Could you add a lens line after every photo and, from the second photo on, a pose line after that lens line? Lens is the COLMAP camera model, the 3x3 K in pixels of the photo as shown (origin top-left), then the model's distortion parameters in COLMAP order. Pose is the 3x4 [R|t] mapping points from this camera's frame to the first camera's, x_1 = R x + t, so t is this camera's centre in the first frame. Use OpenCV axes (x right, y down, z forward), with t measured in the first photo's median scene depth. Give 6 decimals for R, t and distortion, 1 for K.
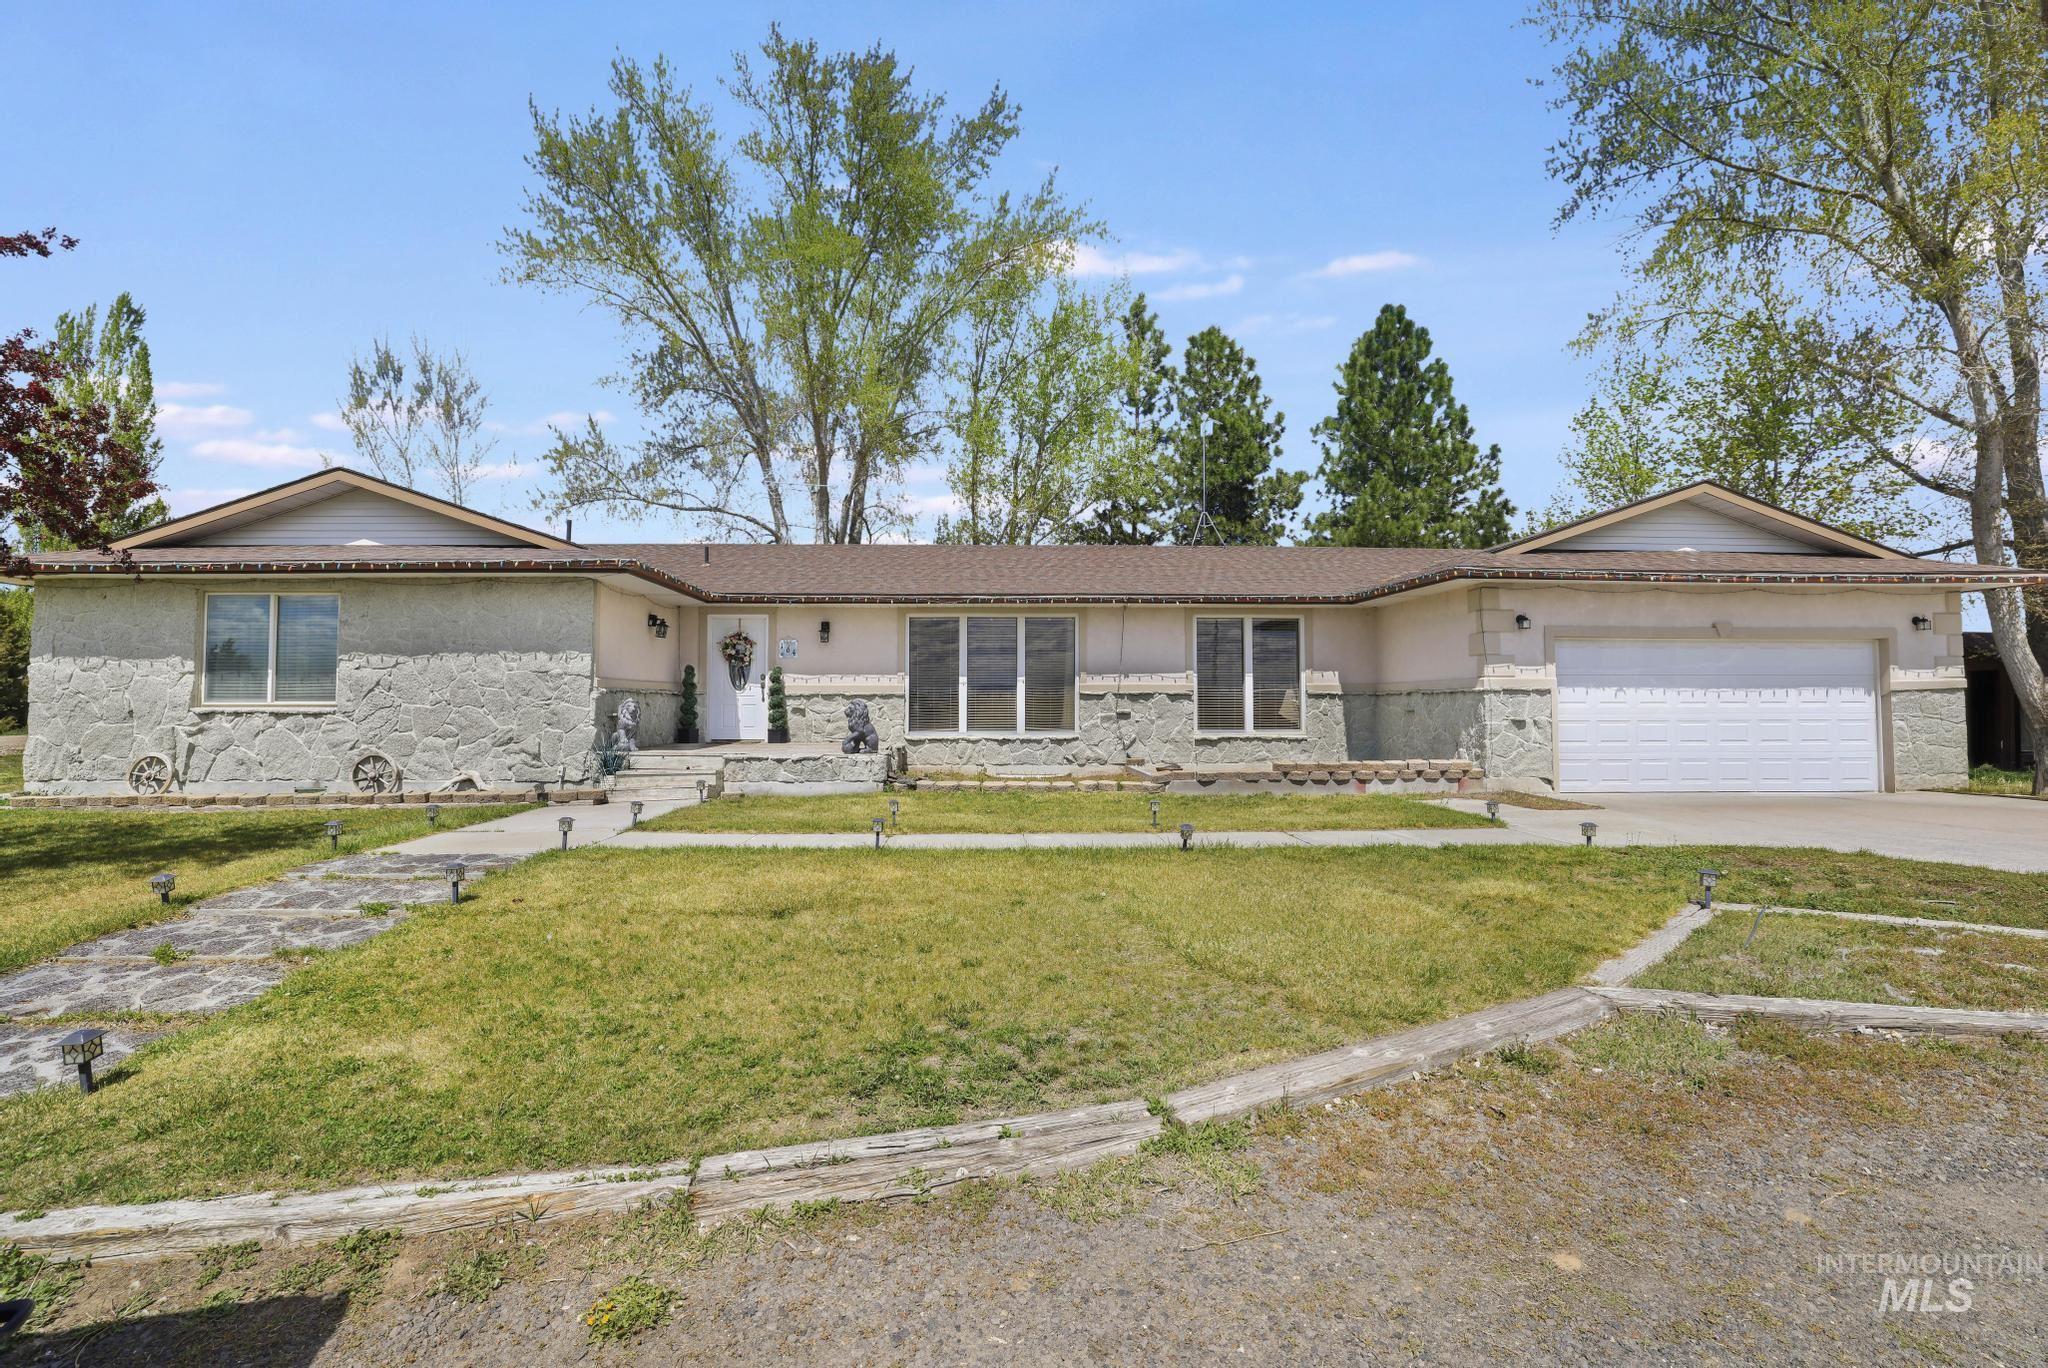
lens RADIAL K [[908.1, 0, 1027.9], [0, 908.1, 685.4], [0, 0, 1]] dist [-0.002640, -0.000031]
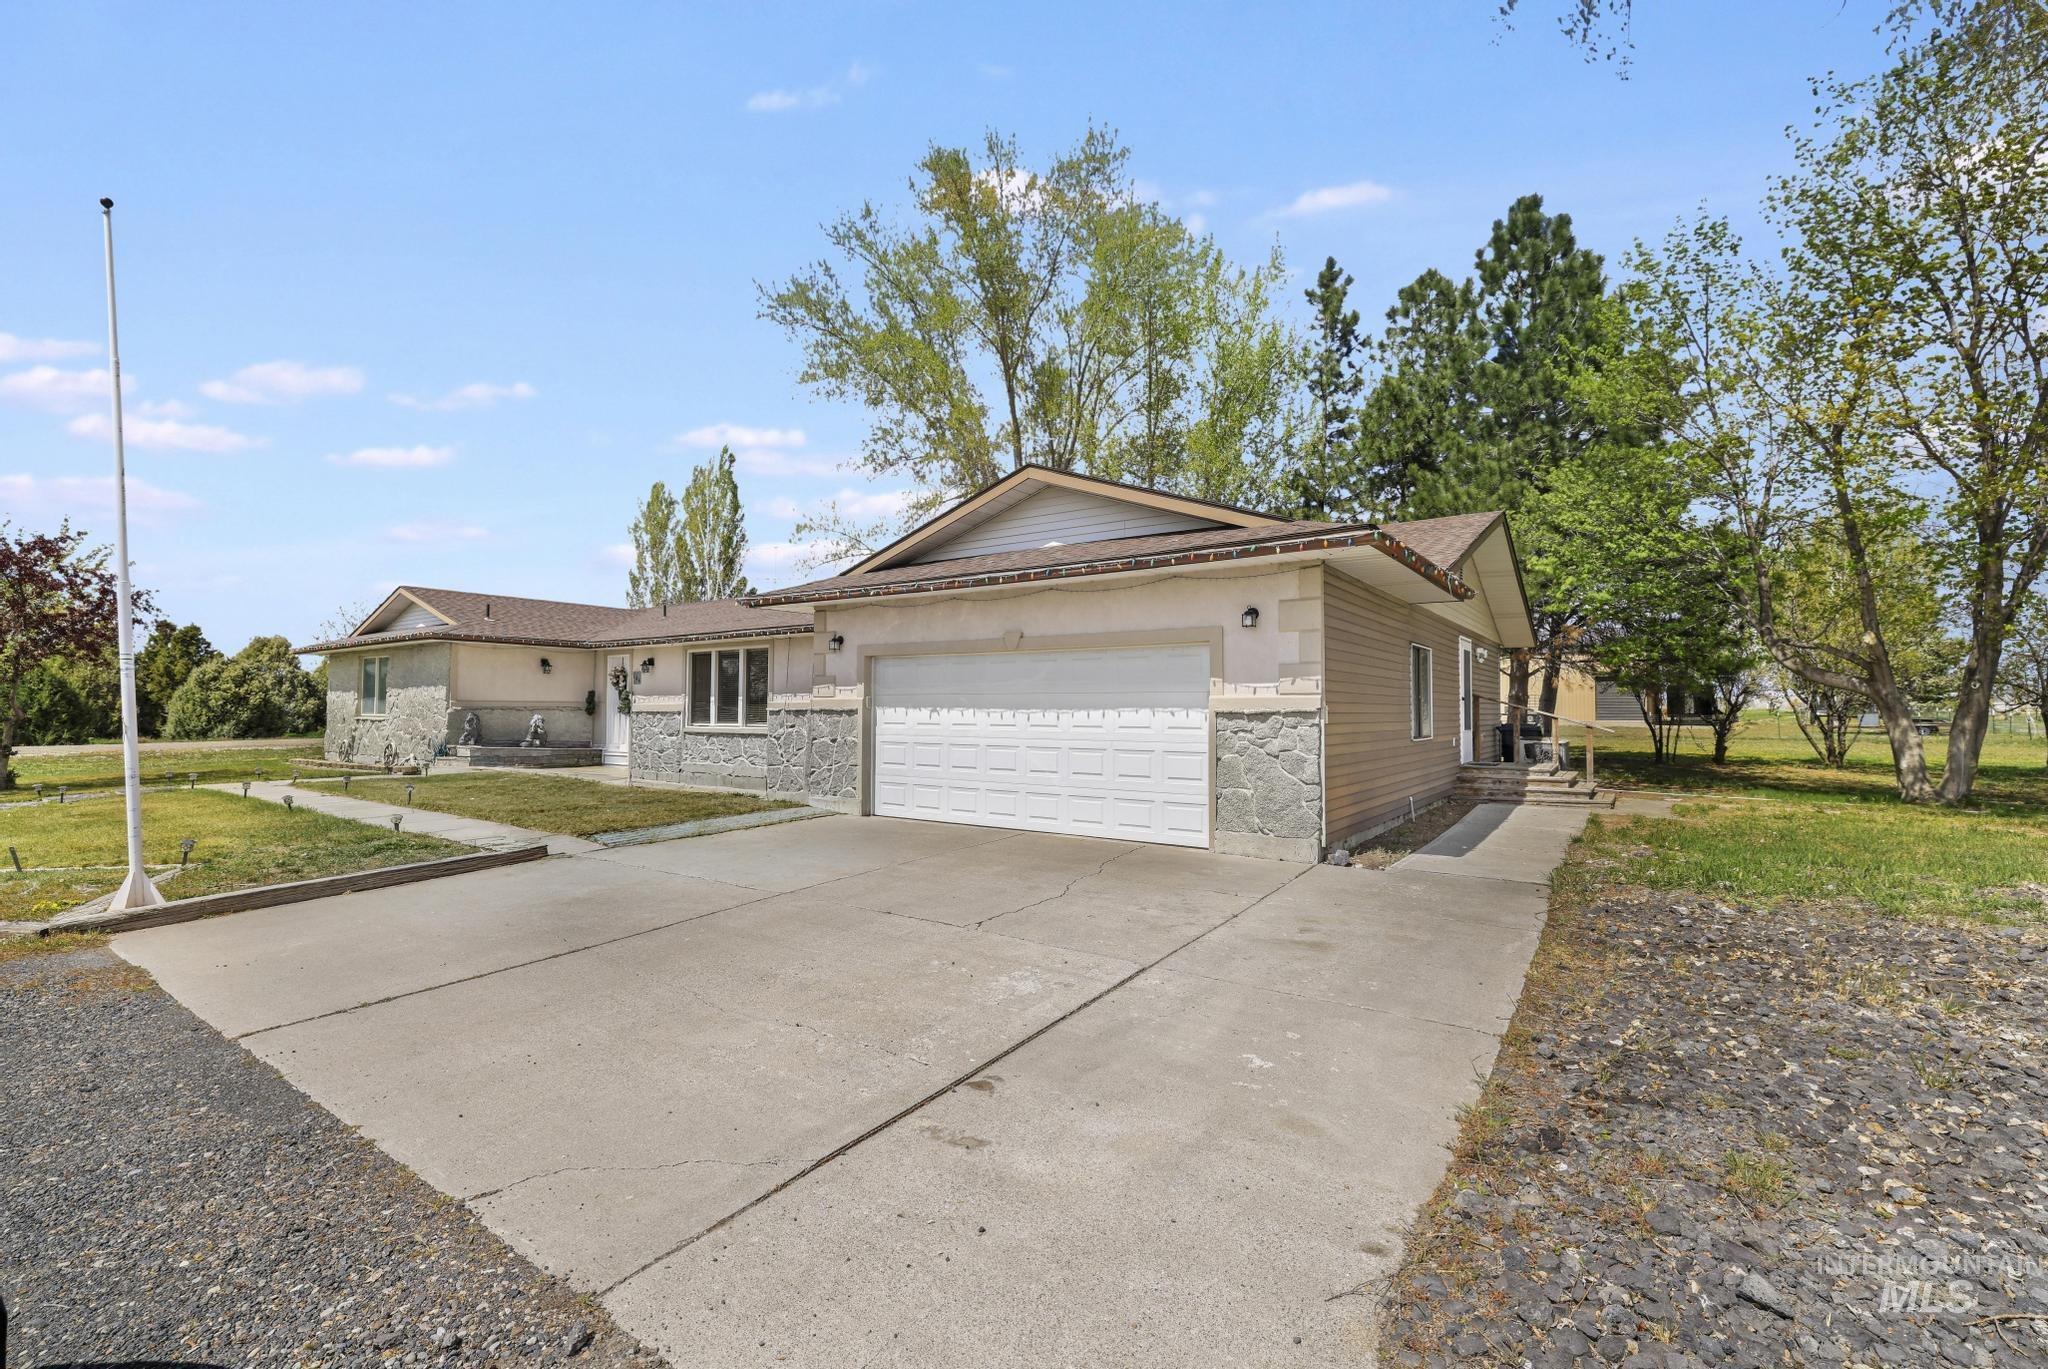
lens RADIAL K [[908.1, 0, 1031.4], [0, 908.1, 695.3], [0, 0, 1]] dist [-0.002640, -0.000031]
pose [[0.793055, -0.006413, -0.609116, 1.278139], [0.007970, 0.999968, -0.000151, -0.009289], [0.609098, -0.004735, 0.793081, 0.324160]]
